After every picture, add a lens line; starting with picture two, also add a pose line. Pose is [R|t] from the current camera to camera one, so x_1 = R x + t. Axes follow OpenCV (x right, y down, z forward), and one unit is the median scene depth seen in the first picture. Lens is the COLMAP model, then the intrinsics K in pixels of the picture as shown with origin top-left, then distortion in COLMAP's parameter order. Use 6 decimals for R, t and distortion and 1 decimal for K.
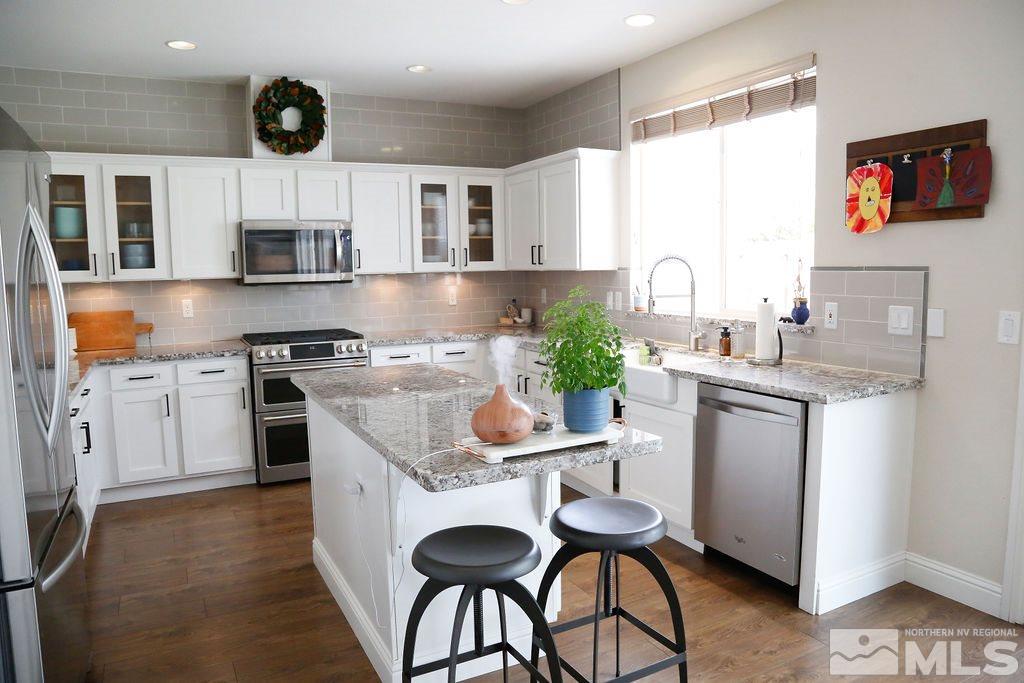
lens RADIAL K [[694.5, 0, 510.4], [0, 694.5, 338.6], [0, 0, 1]] dist [-0.121993, 0.060187]
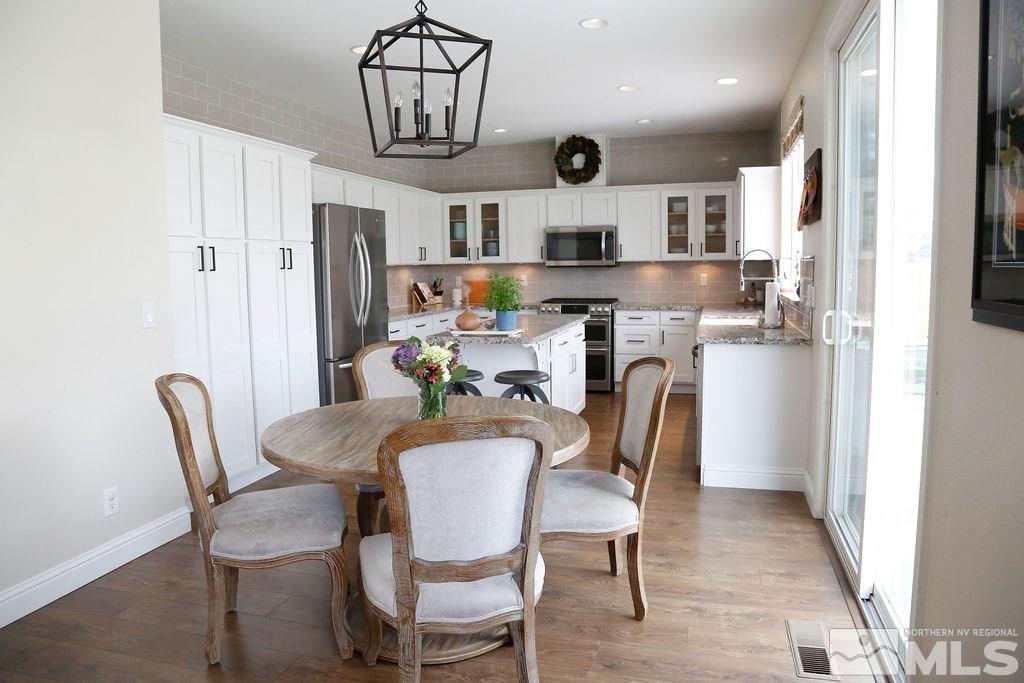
lens RADIAL K [[694.5, 0, 514.0], [0, 694.5, 340.8], [0, 0, 1]] dist [-0.121993, 0.060187]
pose [[0.729241, 0.081204, -0.679422, 0.682646], [-0.067667, 0.996624, 0.046487, 0.024635], [0.680903, 0.012075, 0.732274, -0.257588]]
